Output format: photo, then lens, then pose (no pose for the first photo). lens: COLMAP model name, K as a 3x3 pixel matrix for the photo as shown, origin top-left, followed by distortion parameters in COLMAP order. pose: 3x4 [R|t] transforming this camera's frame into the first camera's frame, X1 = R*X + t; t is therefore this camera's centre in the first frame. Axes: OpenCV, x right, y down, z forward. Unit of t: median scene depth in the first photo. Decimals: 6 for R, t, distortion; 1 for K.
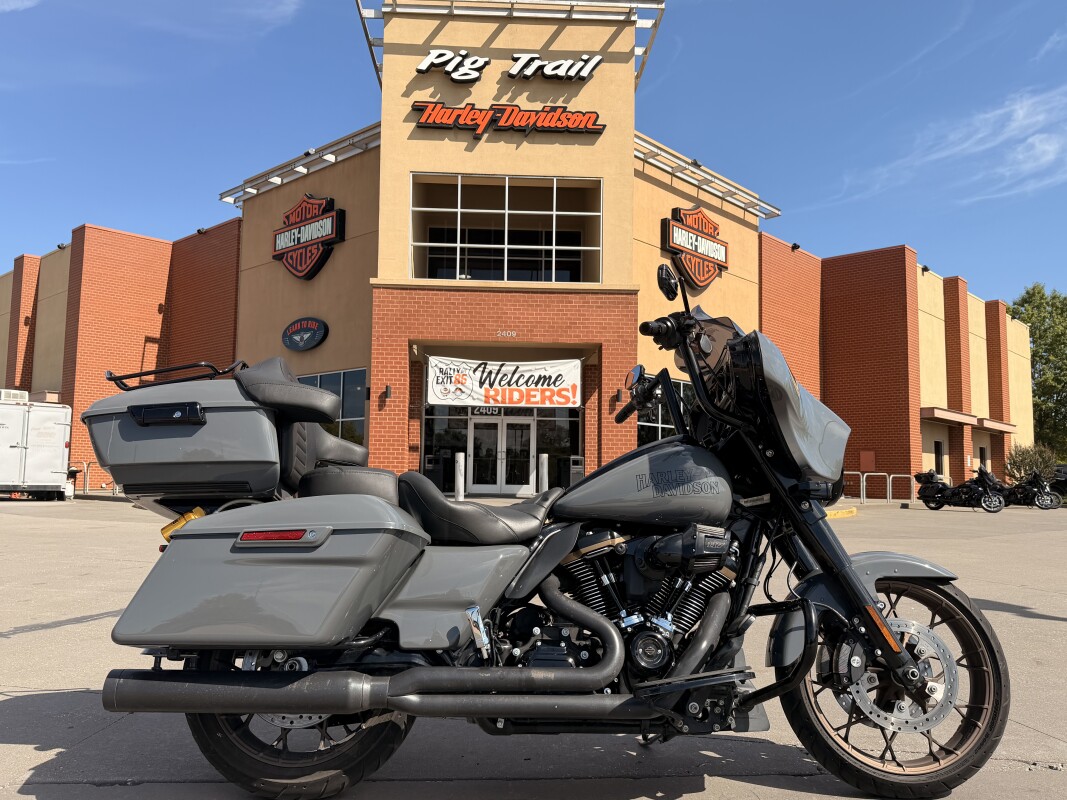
lens RADIAL K [[877.6, 0, 532.6], [0, 877.6, 399.4], [0, 0, 1]] dist [0.042558, -0.045020]
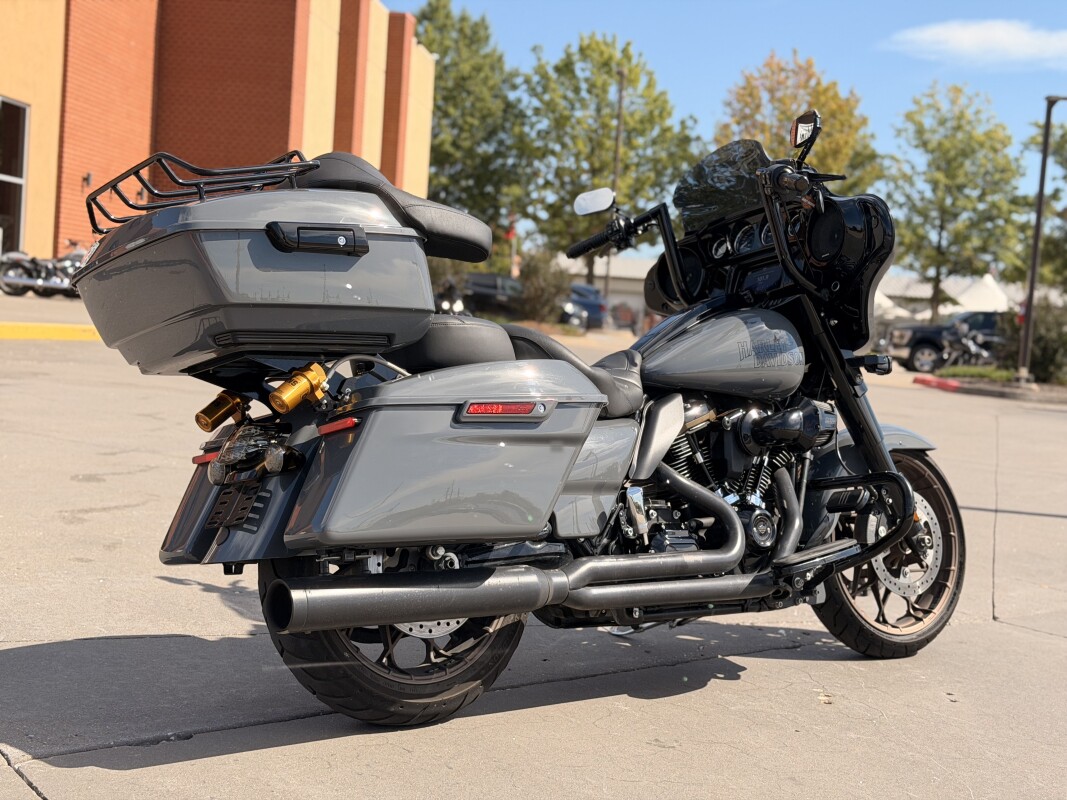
lens RADIAL K [[1548.5, 0, 530.0], [0, 1548.5, 402.0], [0, 0, 1]] dist [0.182614, 0.000000]
pose [[0.787921, 0.011321, 0.615673, -1.057764], [-0.125614, 0.981762, 0.142705, -0.054551], [-0.602828, -0.189777, 0.774973, -0.117973]]
